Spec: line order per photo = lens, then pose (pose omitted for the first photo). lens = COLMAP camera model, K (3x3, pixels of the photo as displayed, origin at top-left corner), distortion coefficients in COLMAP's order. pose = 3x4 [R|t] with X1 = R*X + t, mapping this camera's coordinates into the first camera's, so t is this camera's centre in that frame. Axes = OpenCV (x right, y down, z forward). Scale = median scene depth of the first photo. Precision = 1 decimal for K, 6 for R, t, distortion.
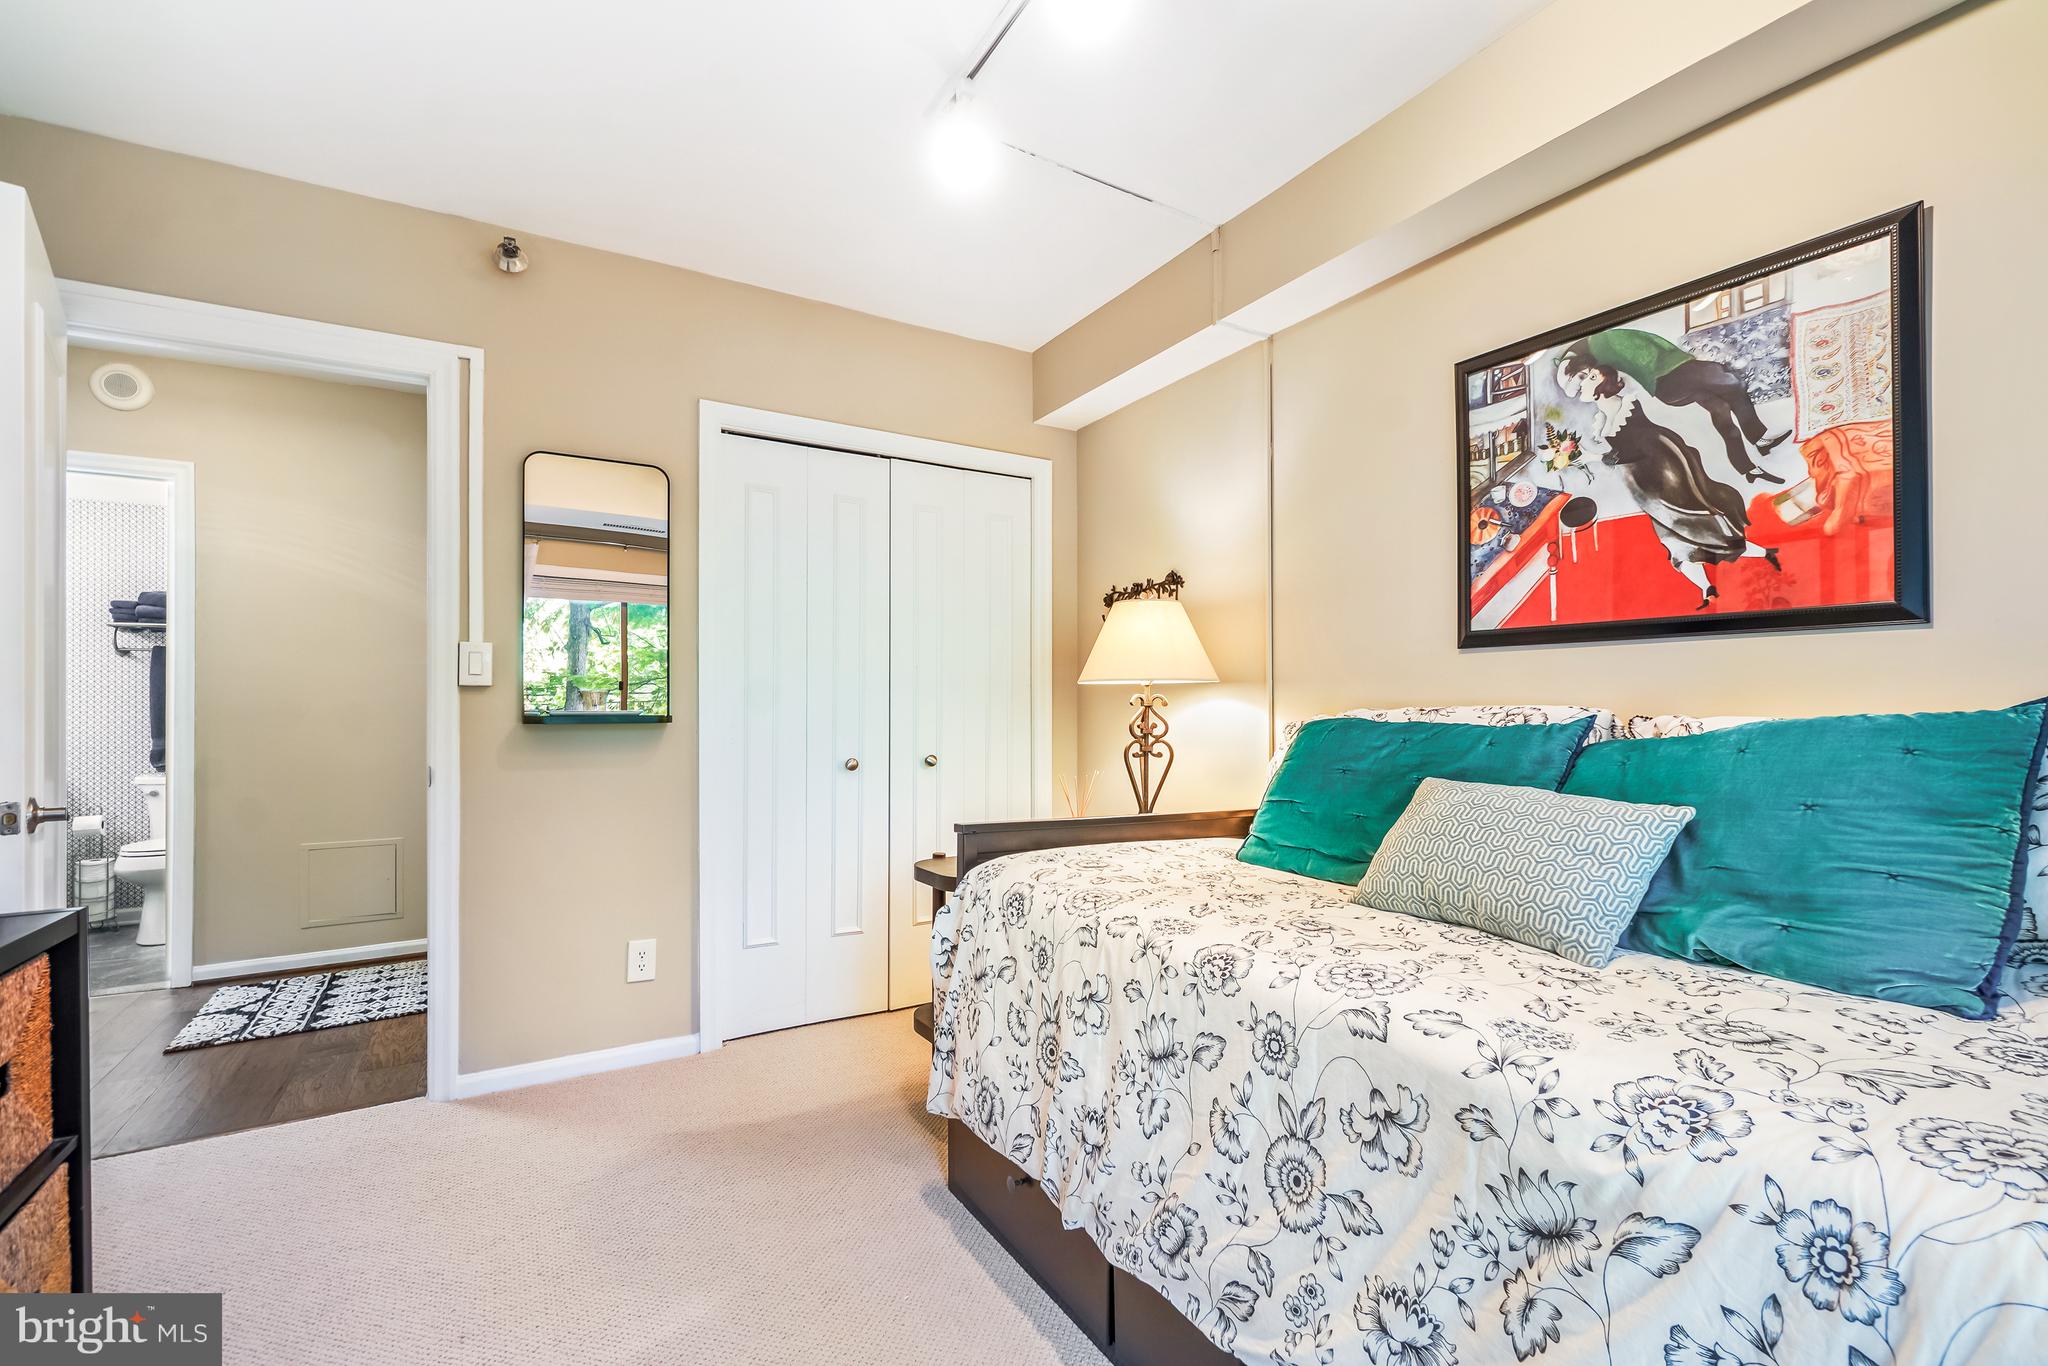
lens RADIAL K [[919.0, 0, 1052.3], [0, 919.0, 702.0], [0, 0, 1]] dist [-0.000810, -0.000162]
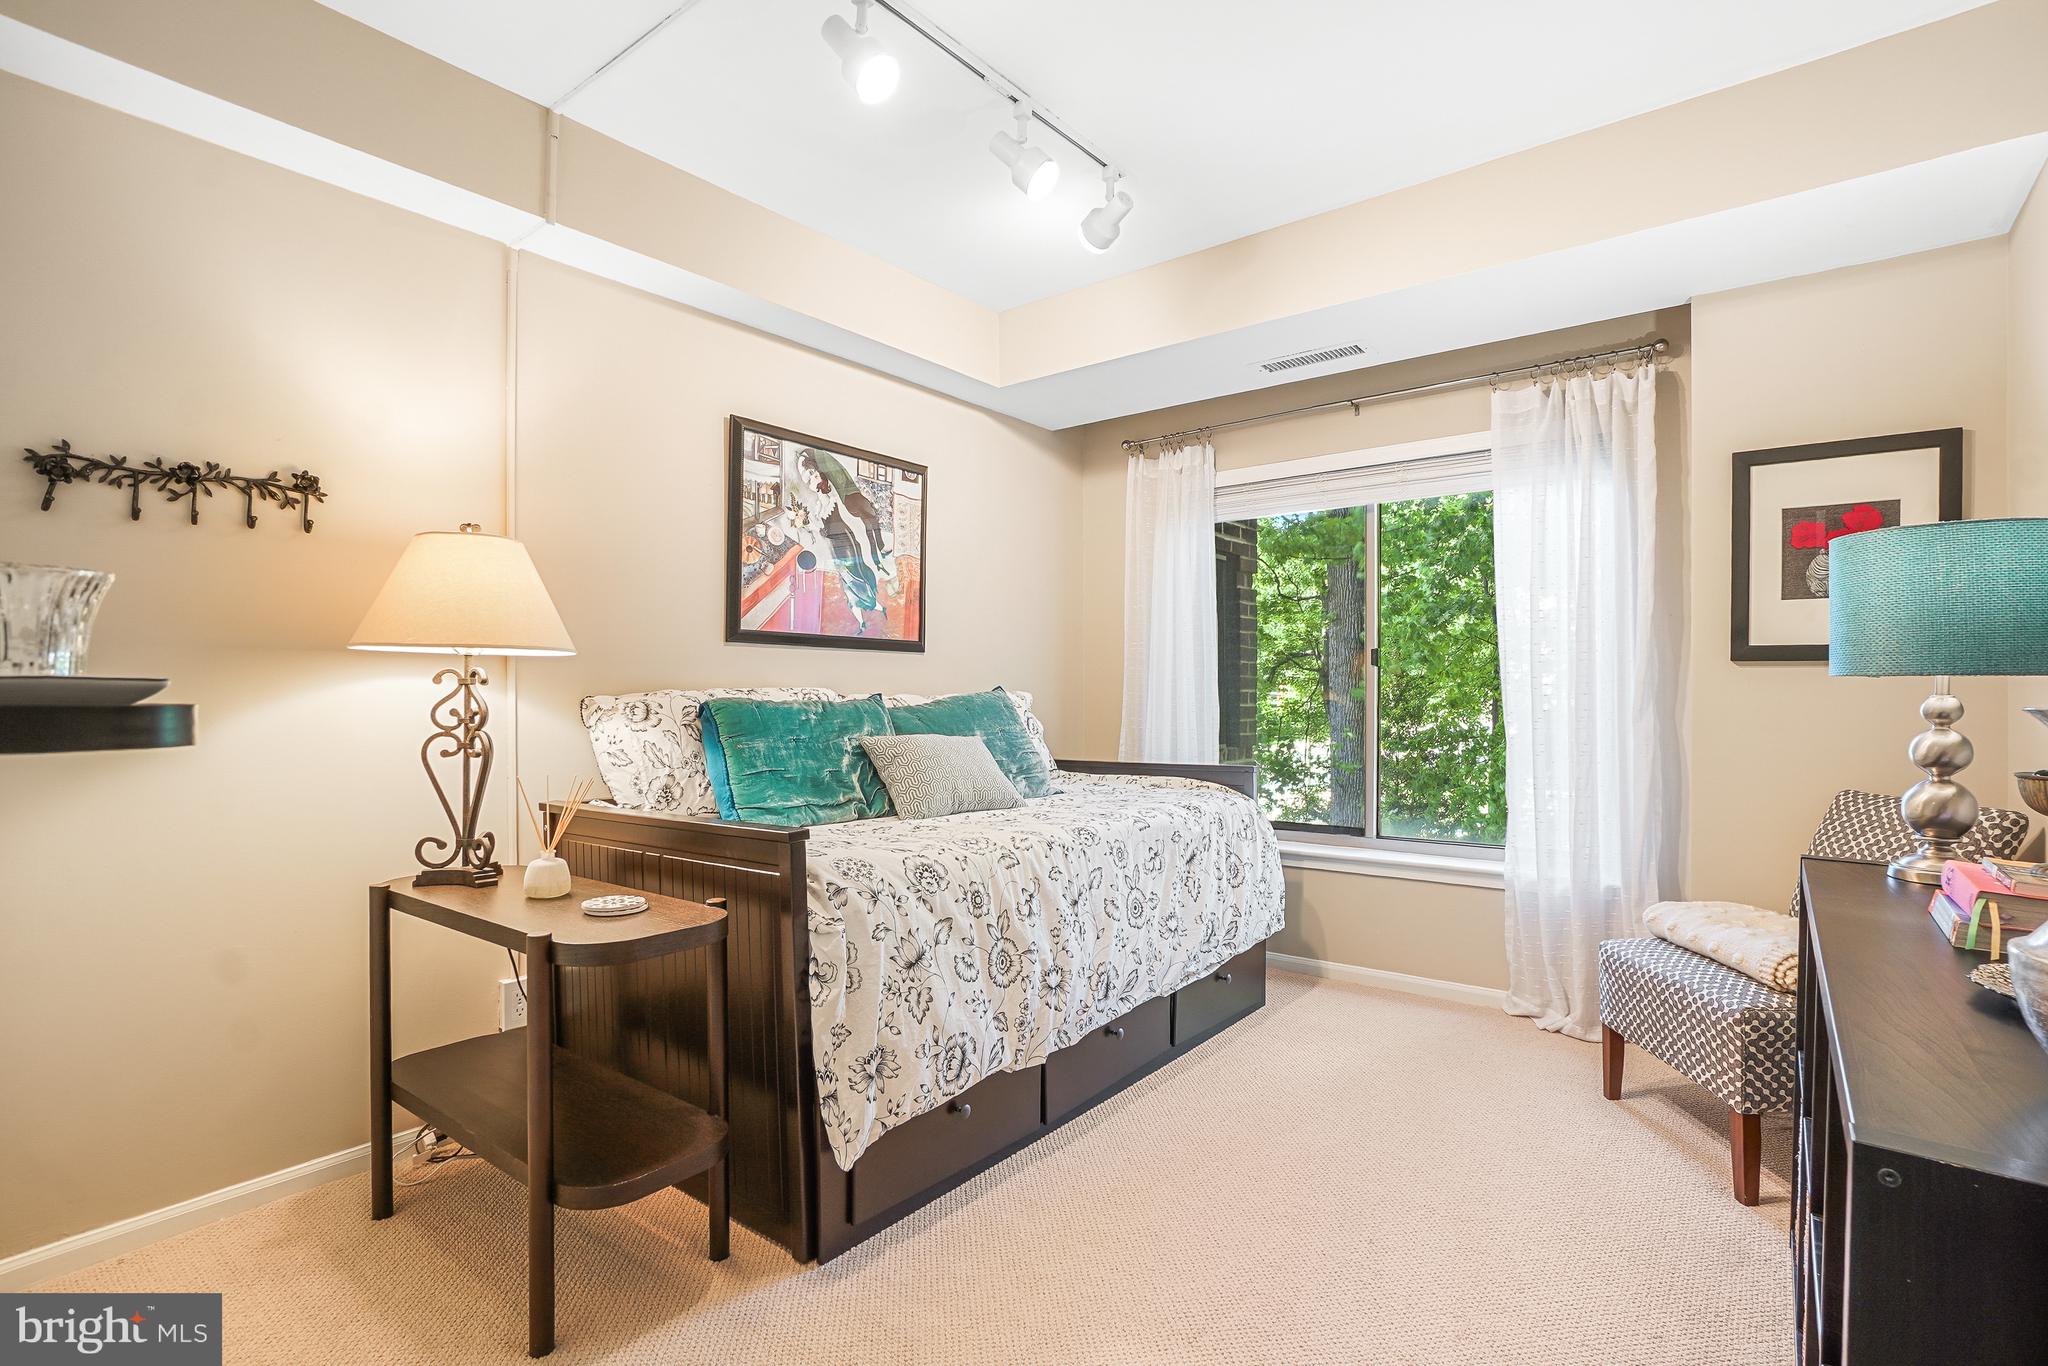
lens RADIAL K [[919.0, 0, 1052.3], [0, 919.0, 702.0], [0, 0, 1]] dist [-0.000810, -0.000162]
pose [[-0.344618, -0.012619, 0.938658, -0.999929], [-0.007915, 0.999913, 0.010537, 0.009175], [-0.938710, -0.003798, -0.344688, 1.140806]]
